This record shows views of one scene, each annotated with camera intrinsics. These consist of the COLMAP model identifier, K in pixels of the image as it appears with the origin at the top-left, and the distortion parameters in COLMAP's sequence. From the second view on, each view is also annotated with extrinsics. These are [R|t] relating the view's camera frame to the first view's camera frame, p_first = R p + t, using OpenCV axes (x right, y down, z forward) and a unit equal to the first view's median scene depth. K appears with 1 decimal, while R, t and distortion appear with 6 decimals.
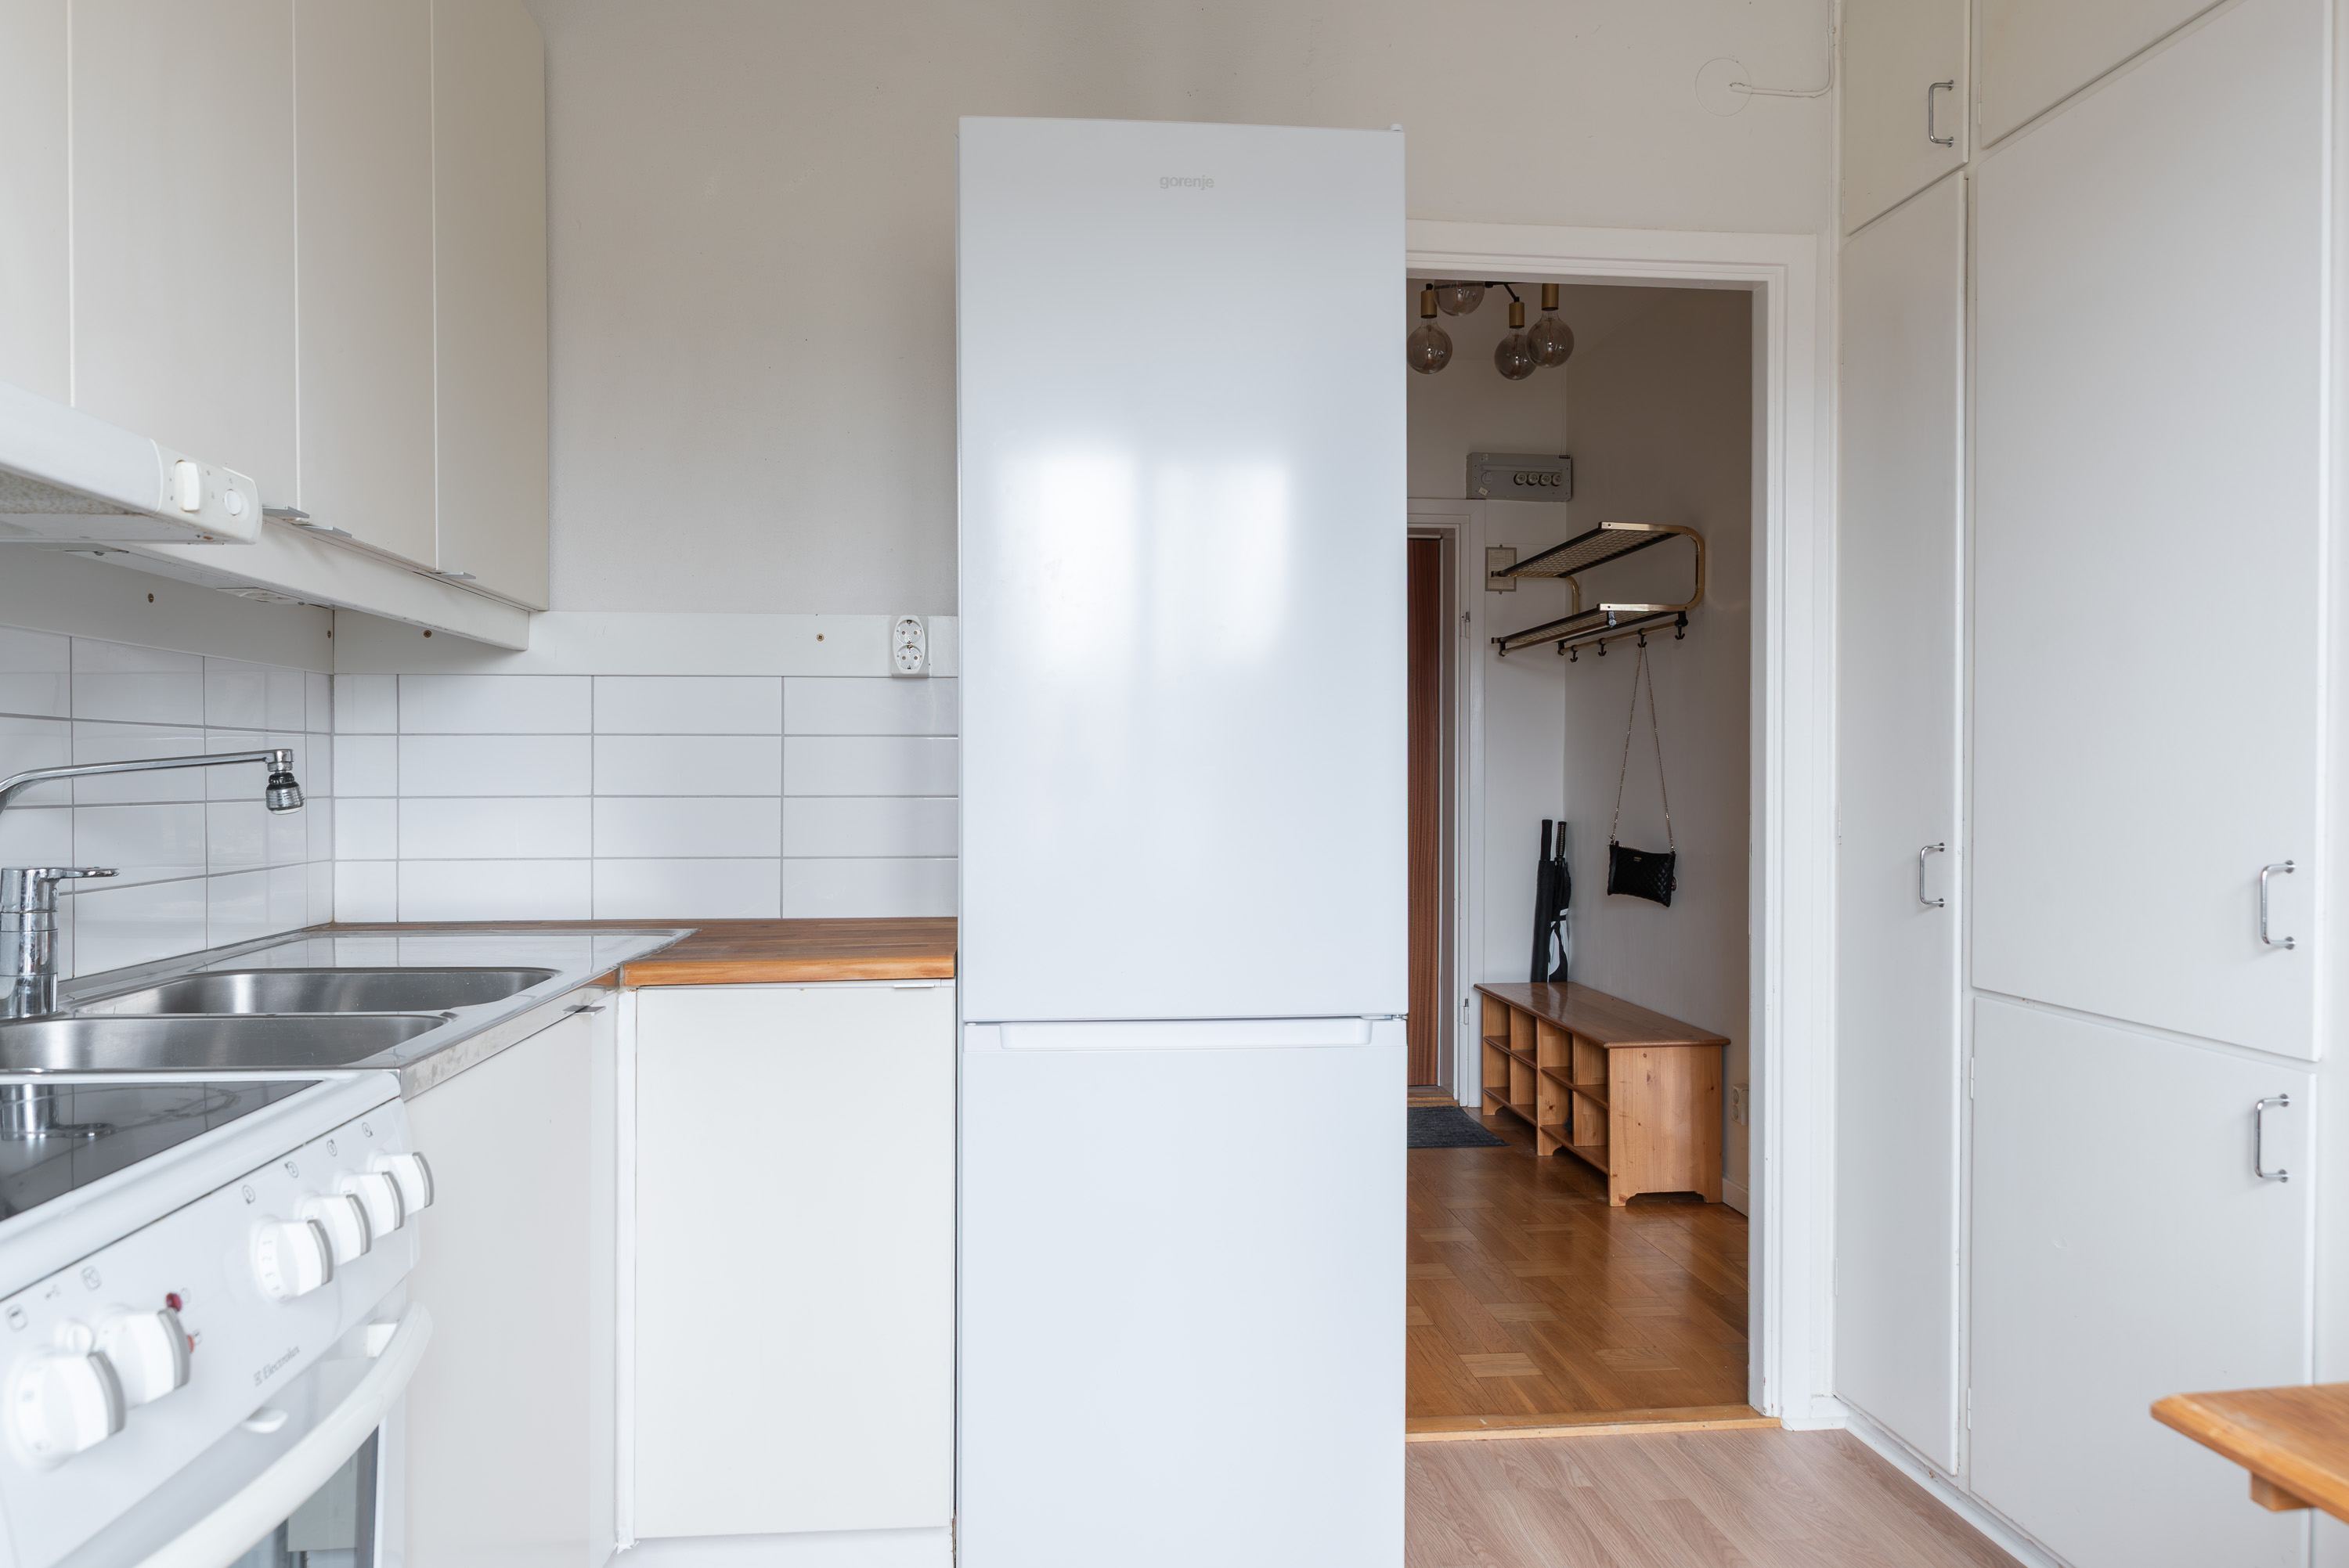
lens RADIAL K [[1600.0, 0, 1174.5], [0, 1600.0, 784.0], [0, 0, 1]] dist [0.002229, -0.000542]
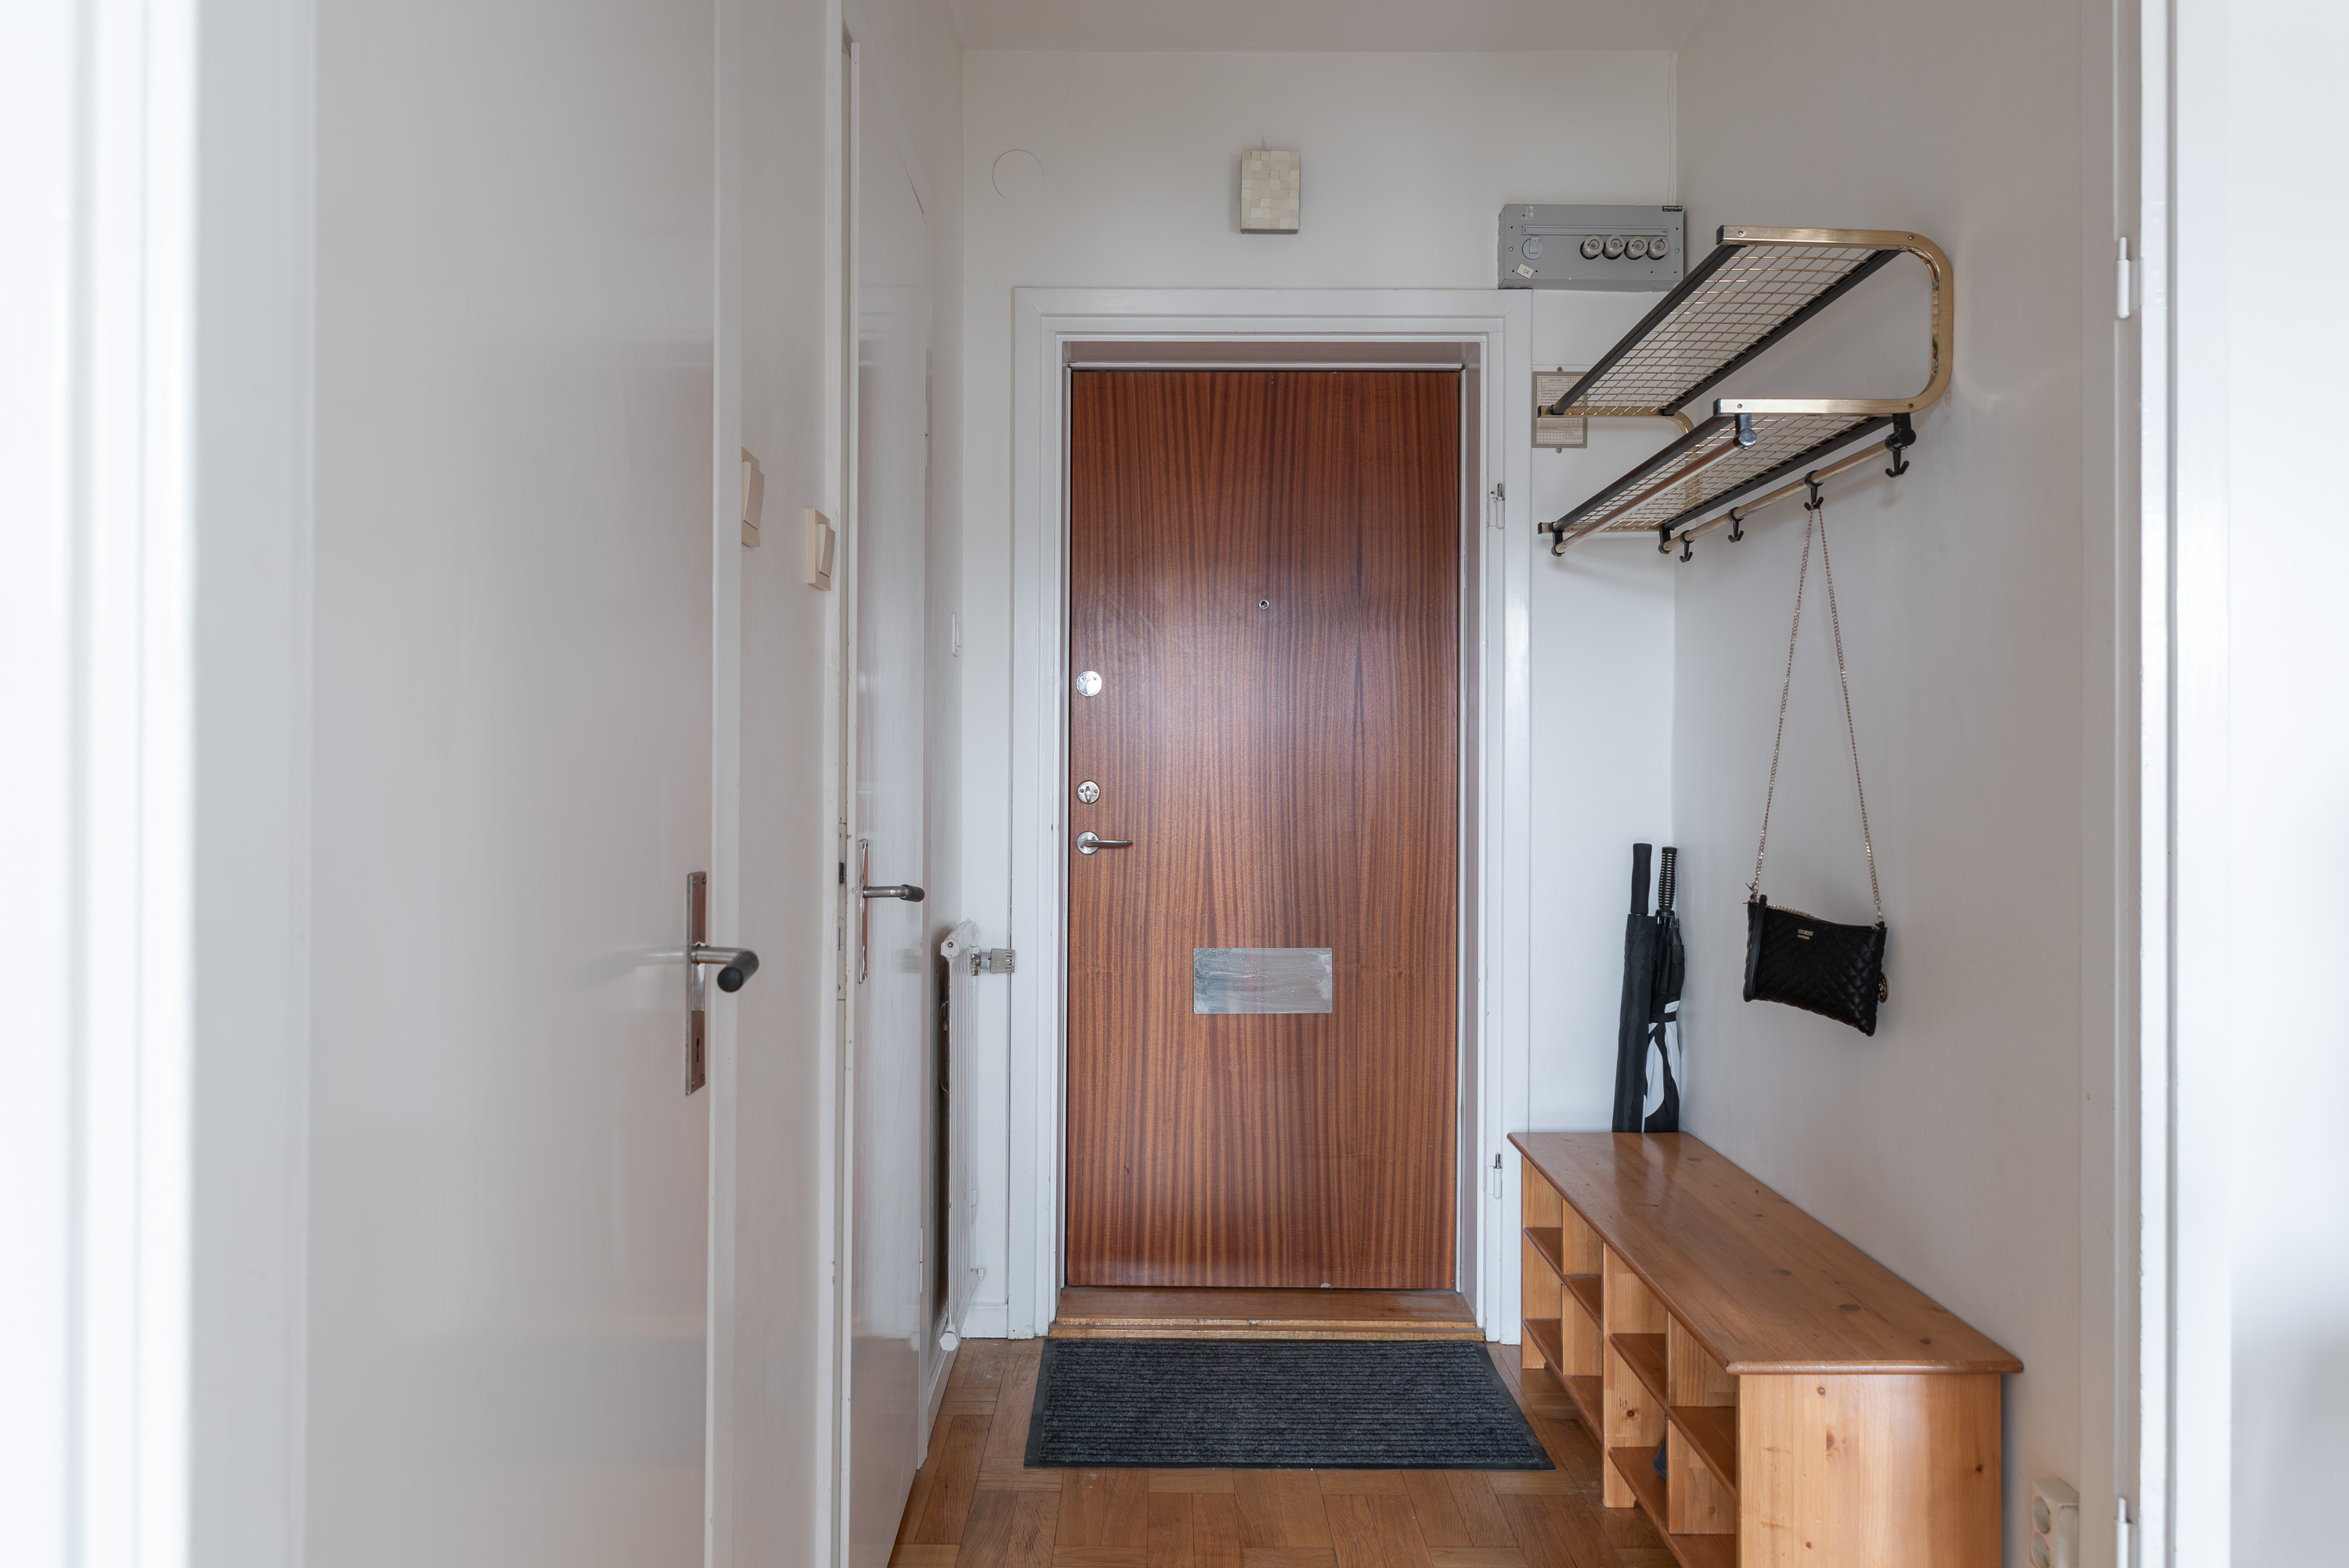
lens RADIAL K [[1566.8, 0, 1163.6], [0, 1566.8, 755.7], [0, 0, 1]] dist [-0.005533, -0.001602]
pose [[0.994038, 0.002795, -0.108996, 0.126930], [-0.004401, 0.999885, -0.014495, -0.000331], [0.108943, 0.014889, 0.993936, 0.435632]]
